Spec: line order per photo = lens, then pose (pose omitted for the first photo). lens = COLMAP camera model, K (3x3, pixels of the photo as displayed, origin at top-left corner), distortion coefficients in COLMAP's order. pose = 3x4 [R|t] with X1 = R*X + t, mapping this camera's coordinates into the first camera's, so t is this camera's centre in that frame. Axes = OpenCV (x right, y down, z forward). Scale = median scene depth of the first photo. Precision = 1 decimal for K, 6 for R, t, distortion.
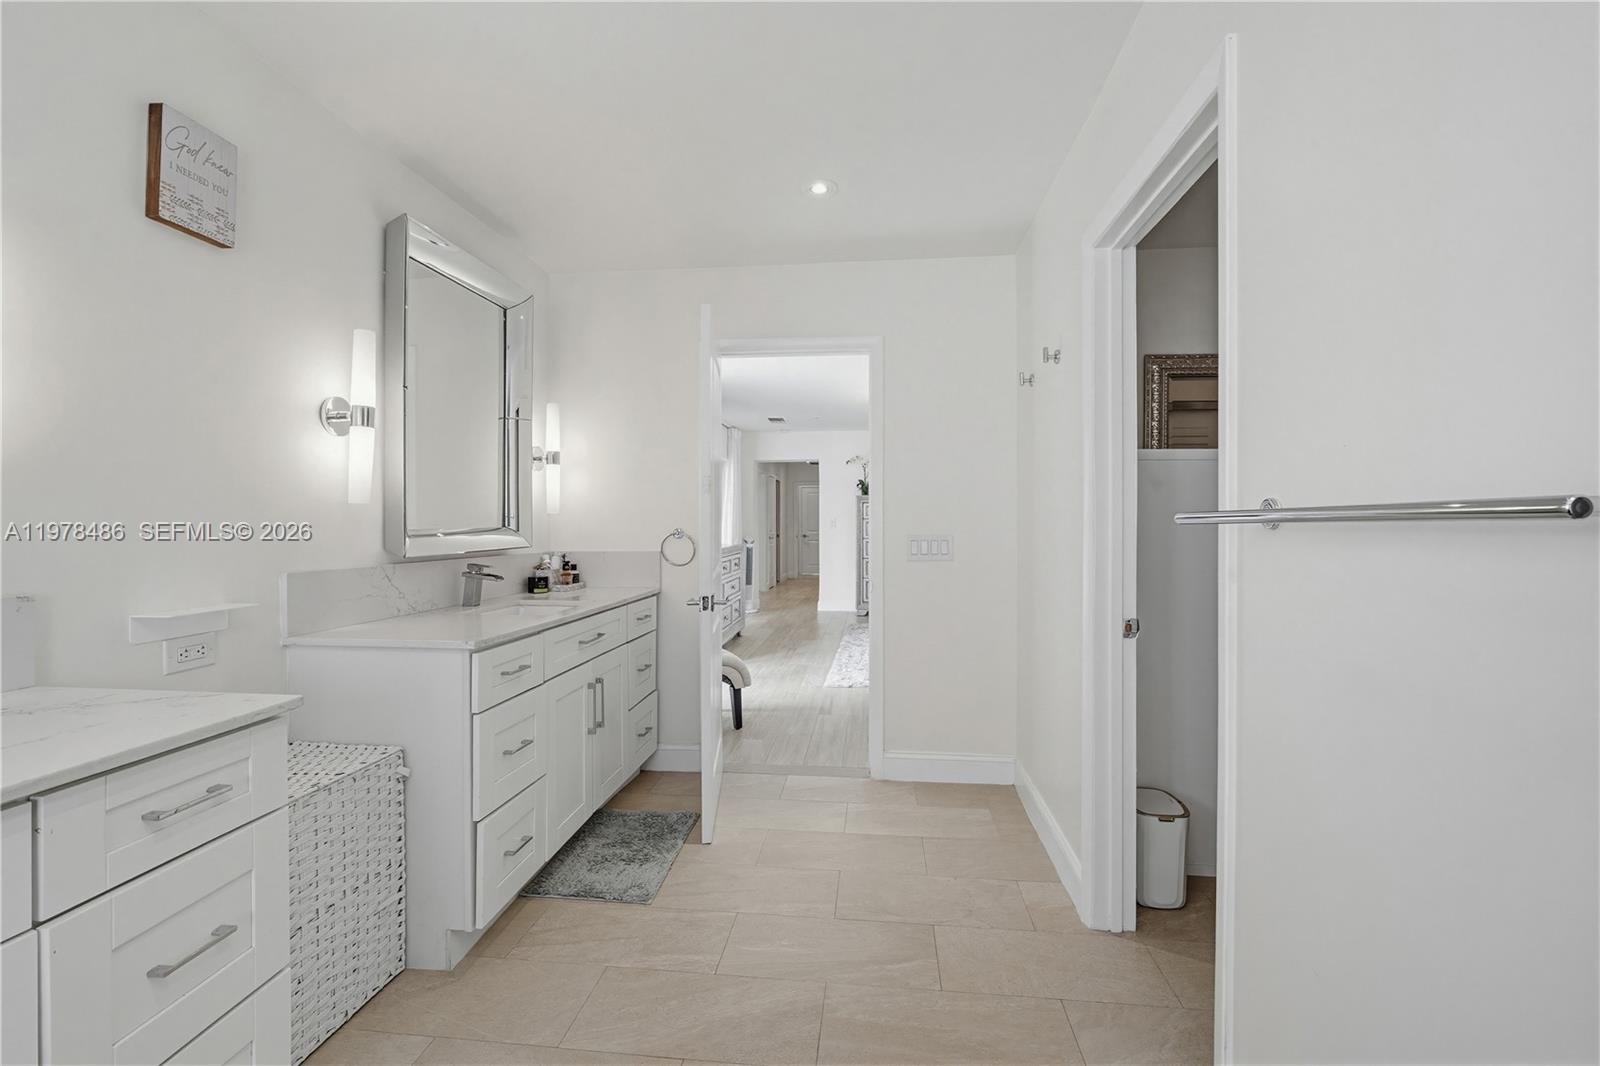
lens RADIAL K [[706.5, 0, 800.0], [0, 706.5, 533.0], [0, 0, 1]] dist [0.031909, 0.000107]
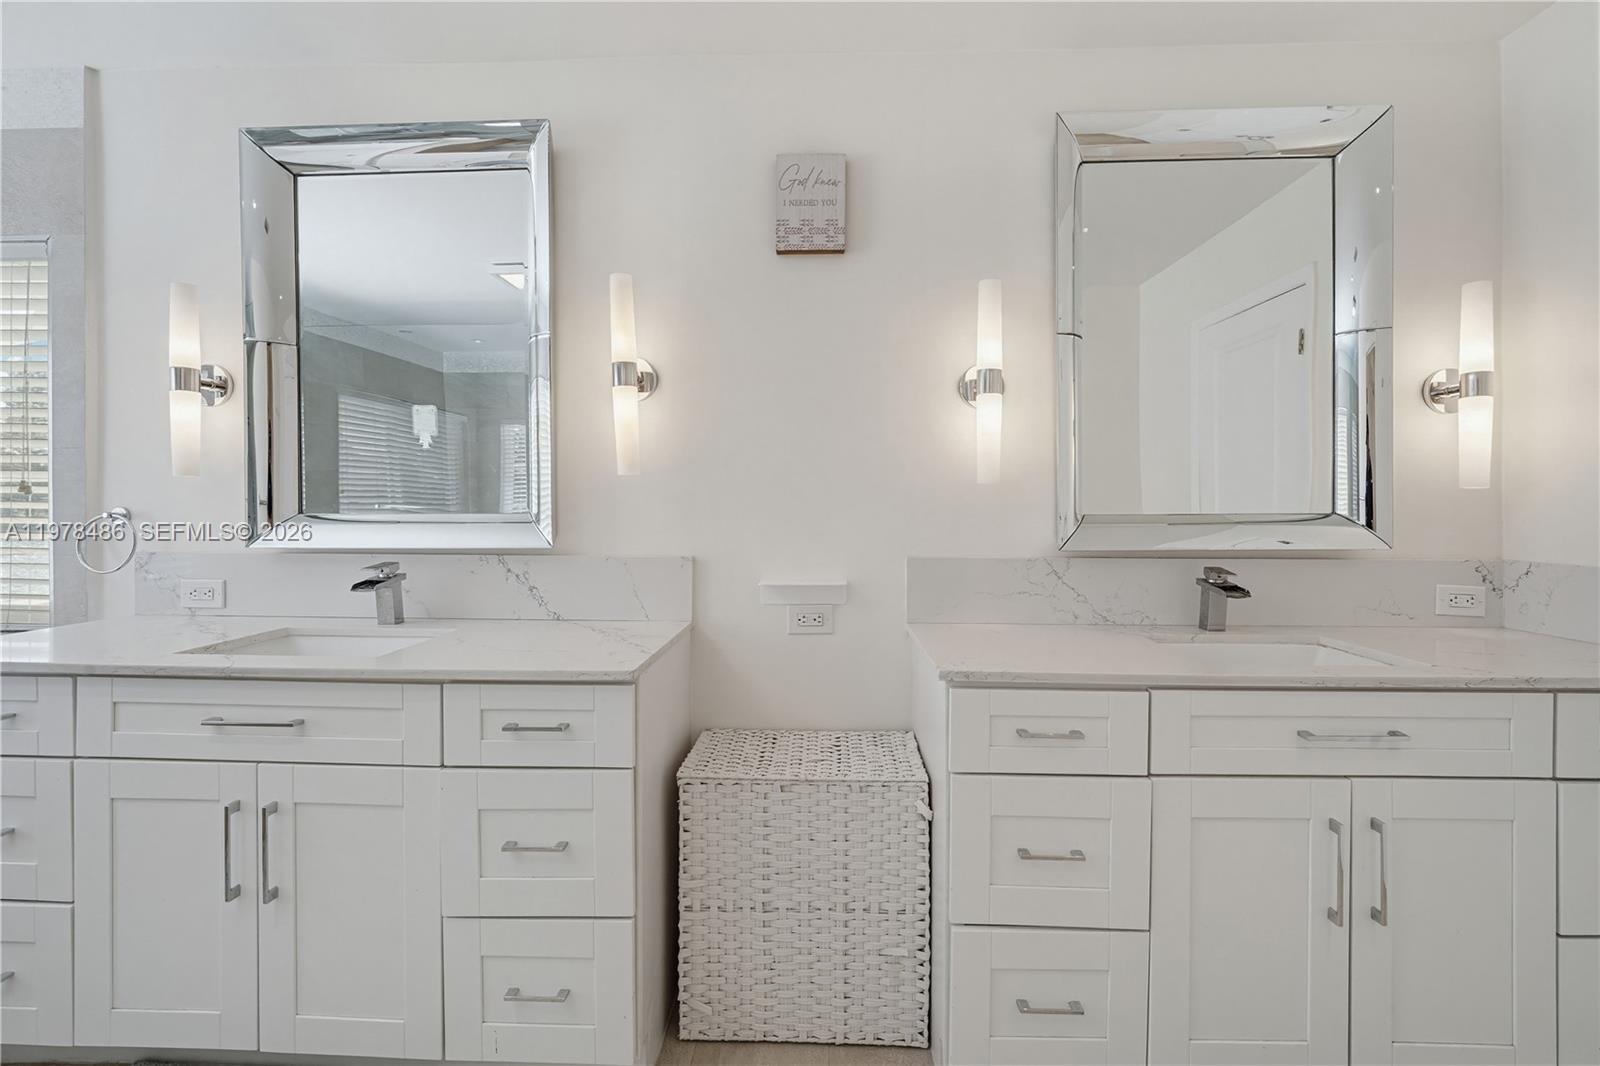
lens RADIAL K [[640.6, 0, 800.0], [0, 640.6, 533.0], [0, 0, 1]] dist [-0.004289, -0.000011]
pose [[0.080311, 0.017443, -0.996617, 0.153795], [-0.016374, 0.999735, 0.016178, 0.010883], [0.996635, 0.015019, 0.080576, 0.803033]]
